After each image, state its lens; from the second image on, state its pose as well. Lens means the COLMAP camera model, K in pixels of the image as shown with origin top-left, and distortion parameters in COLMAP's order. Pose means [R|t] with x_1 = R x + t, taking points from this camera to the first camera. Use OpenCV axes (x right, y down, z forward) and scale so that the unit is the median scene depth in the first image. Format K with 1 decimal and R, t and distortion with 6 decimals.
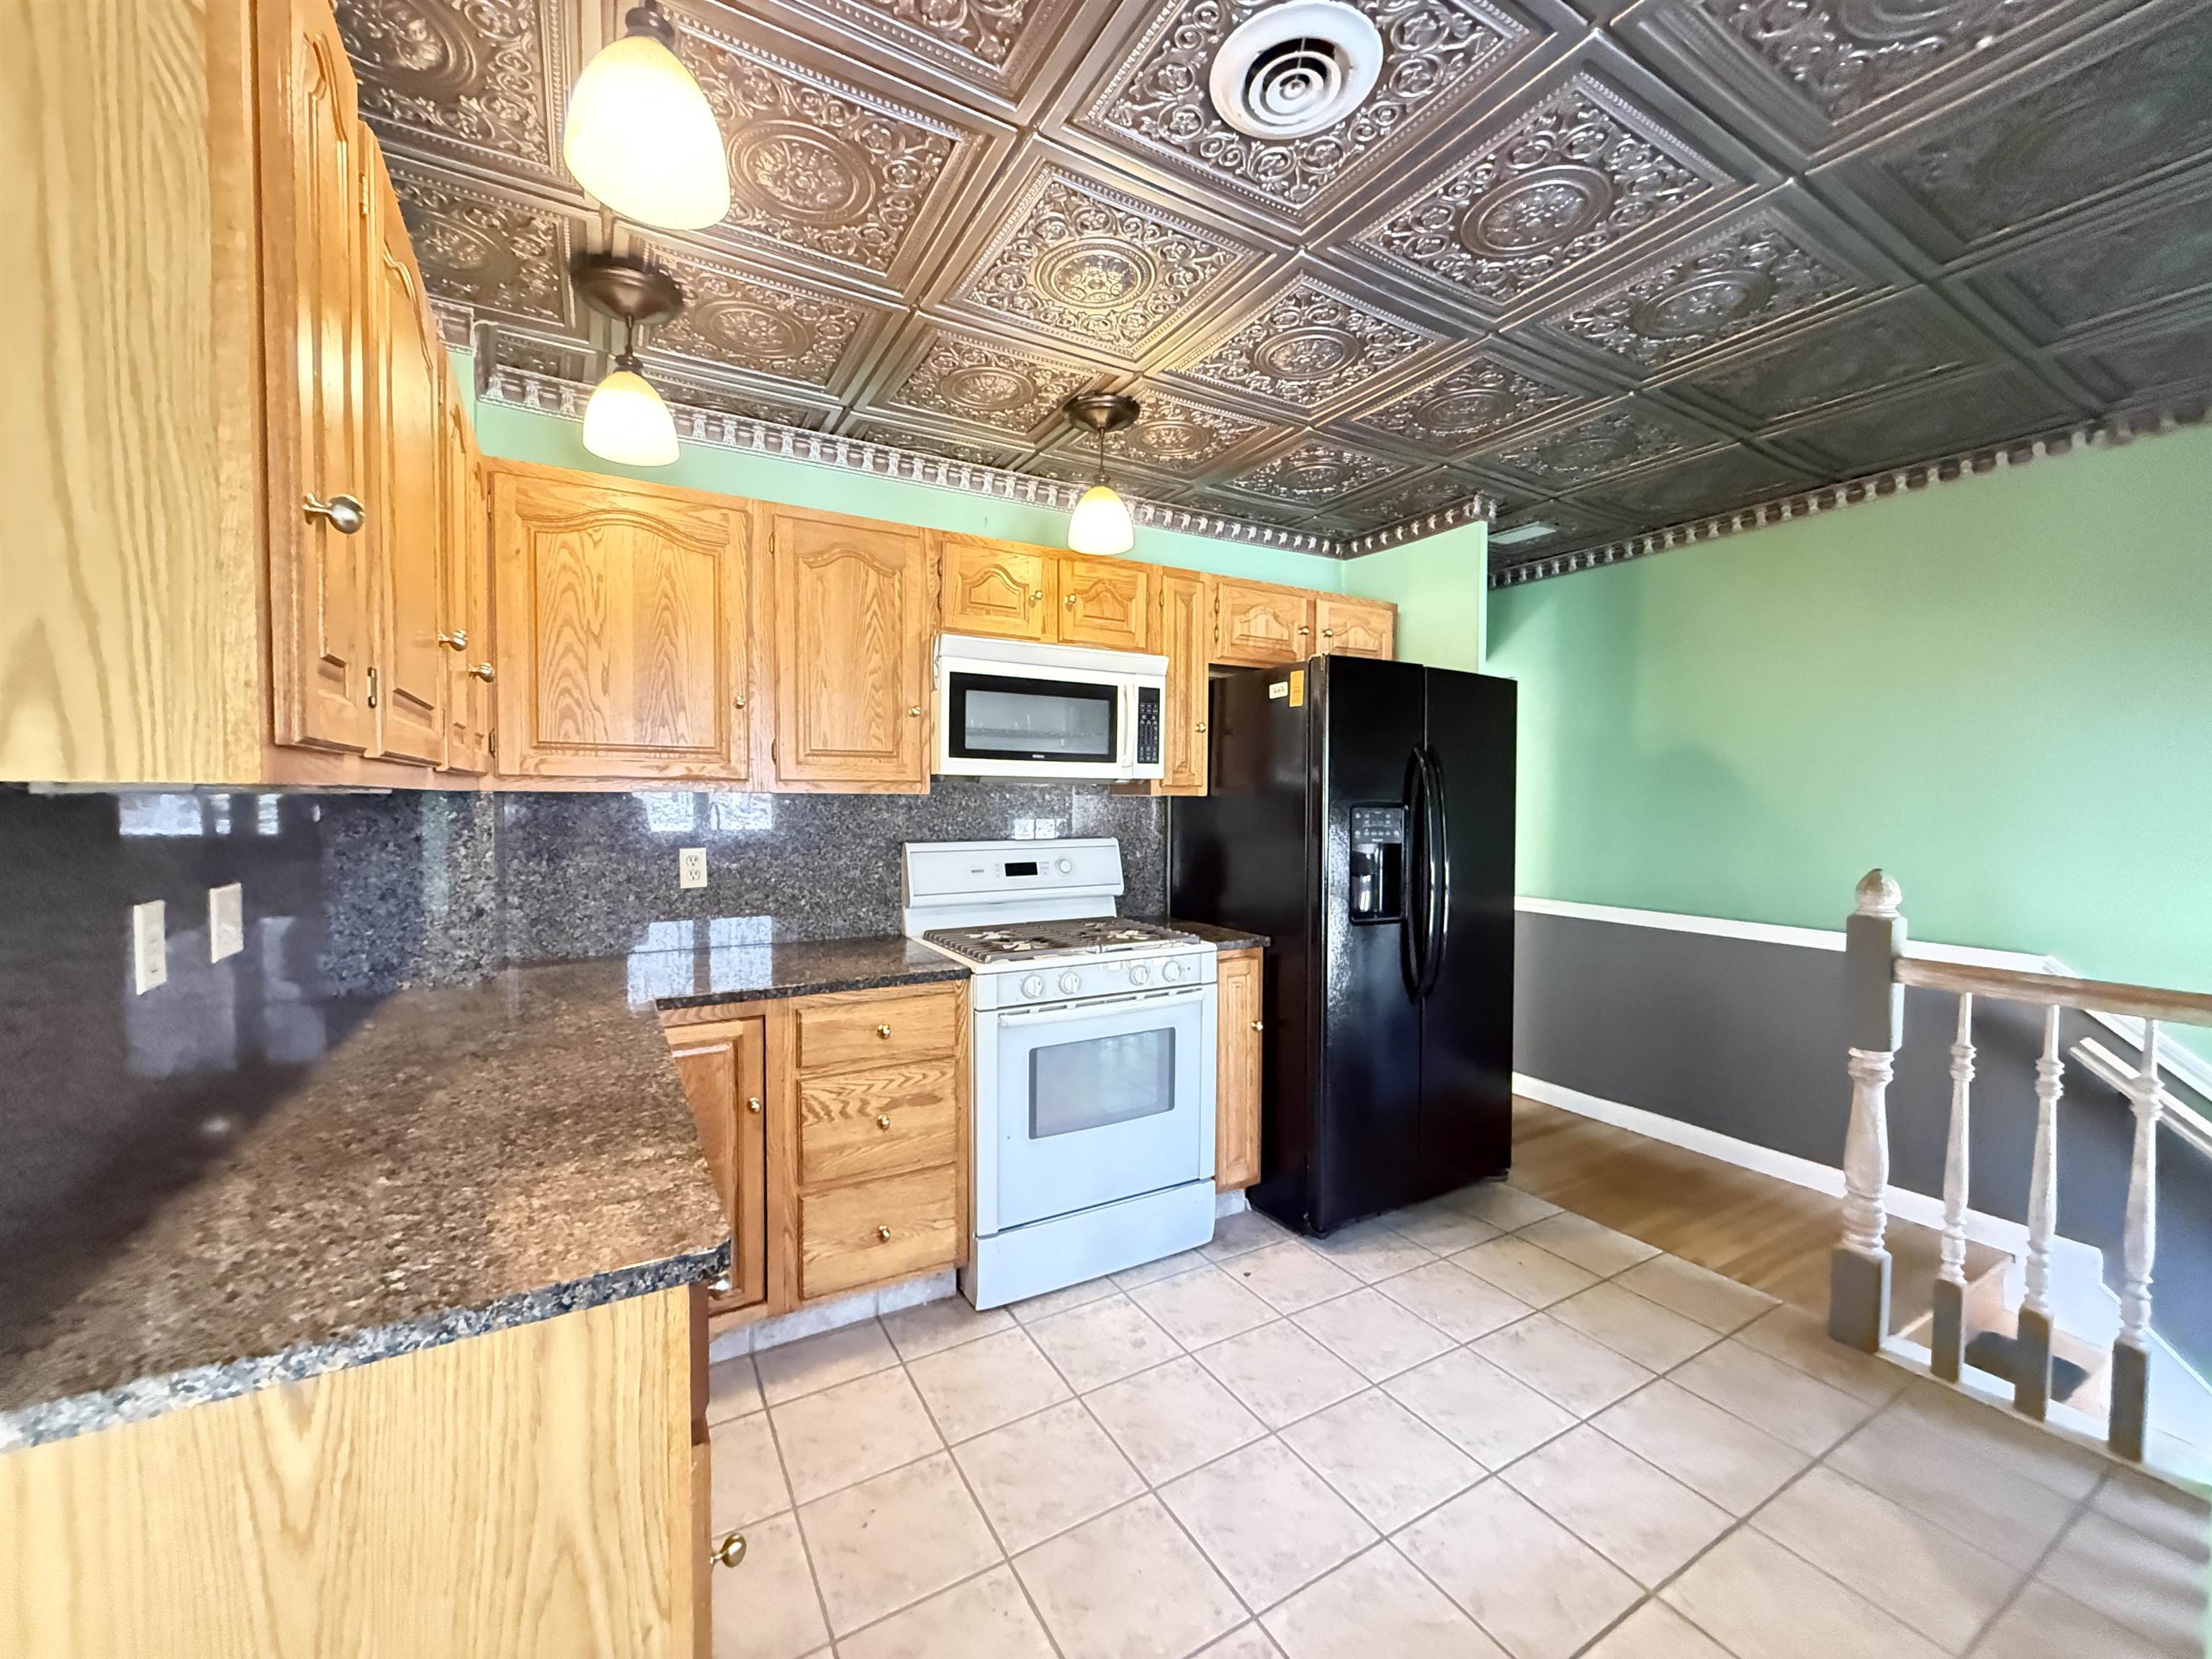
lens RADIAL K [[865.0, 0, 1106.0], [0, 865.0, 829.5], [0, 0, 1]] dist [0.000926, -0.000026]
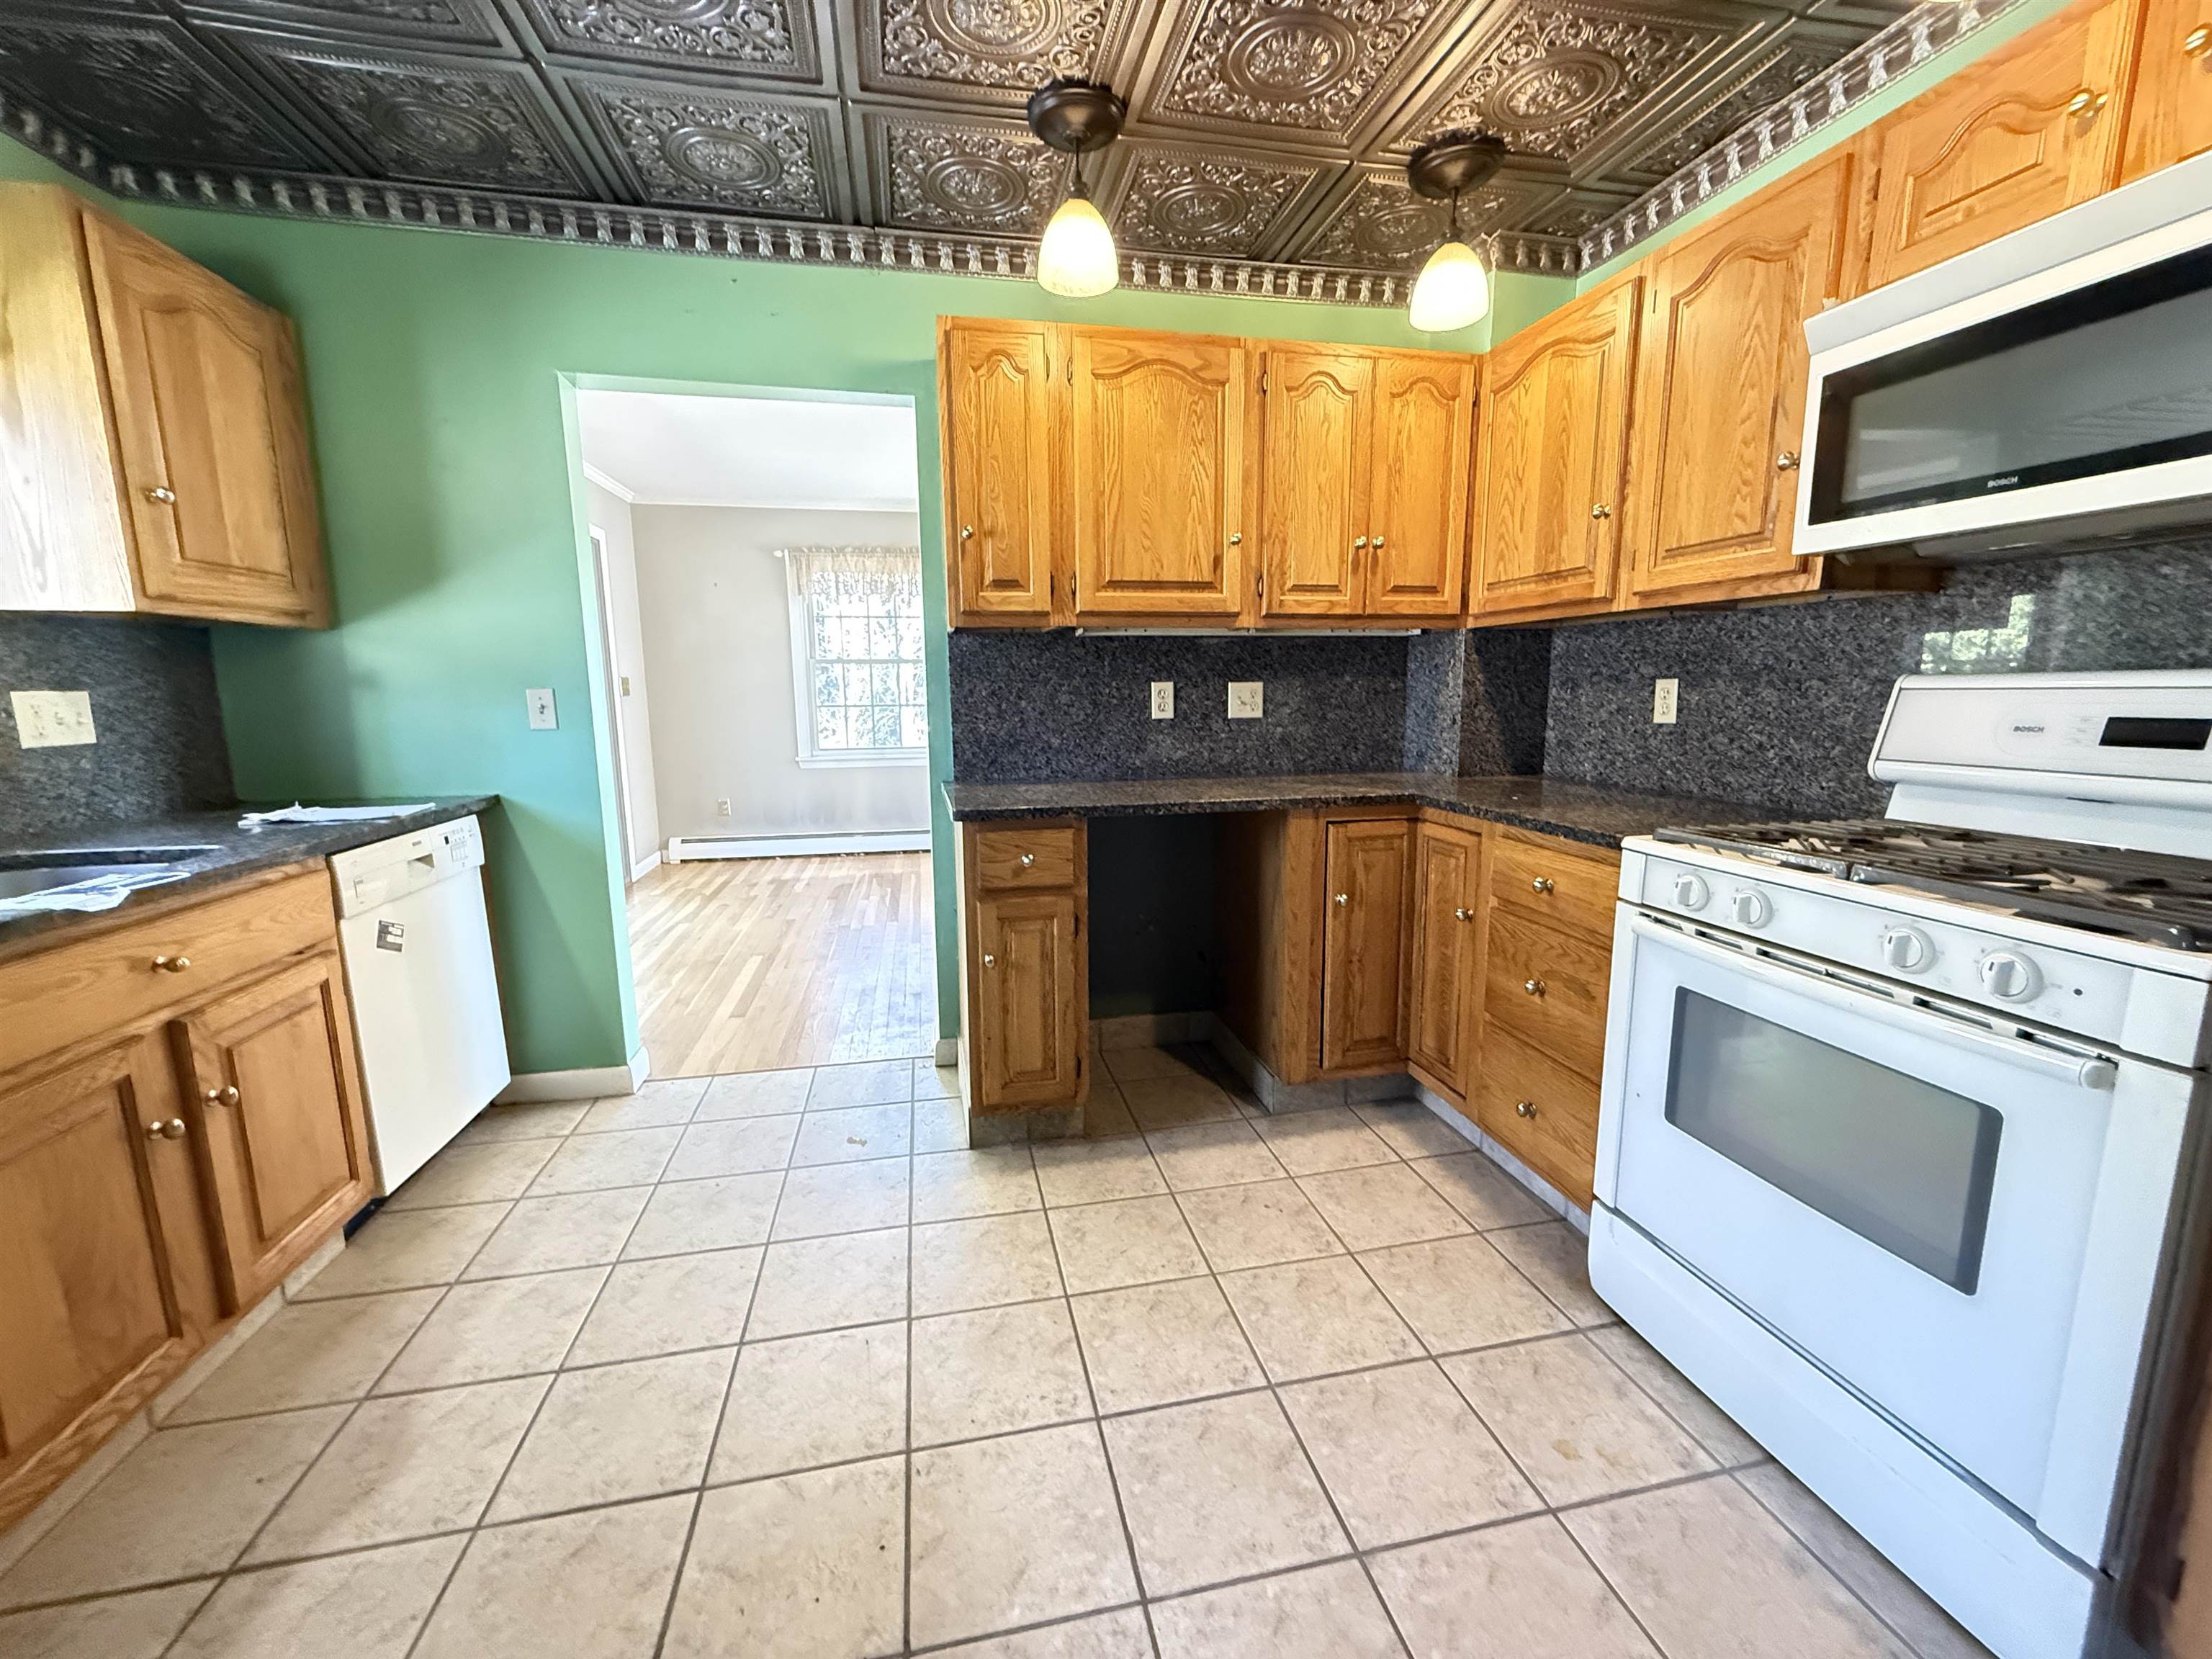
lens RADIAL K [[882.0, 0, 1103.1], [0, 882.0, 828.0], [0, 0, 1]] dist [-0.002097, -0.000464]
pose [[-0.313810, 0.146024, -0.938190, 0.619795], [-0.026771, 0.986349, 0.162475, 0.042797], [0.949108, 0.076102, -0.305618, 0.763027]]
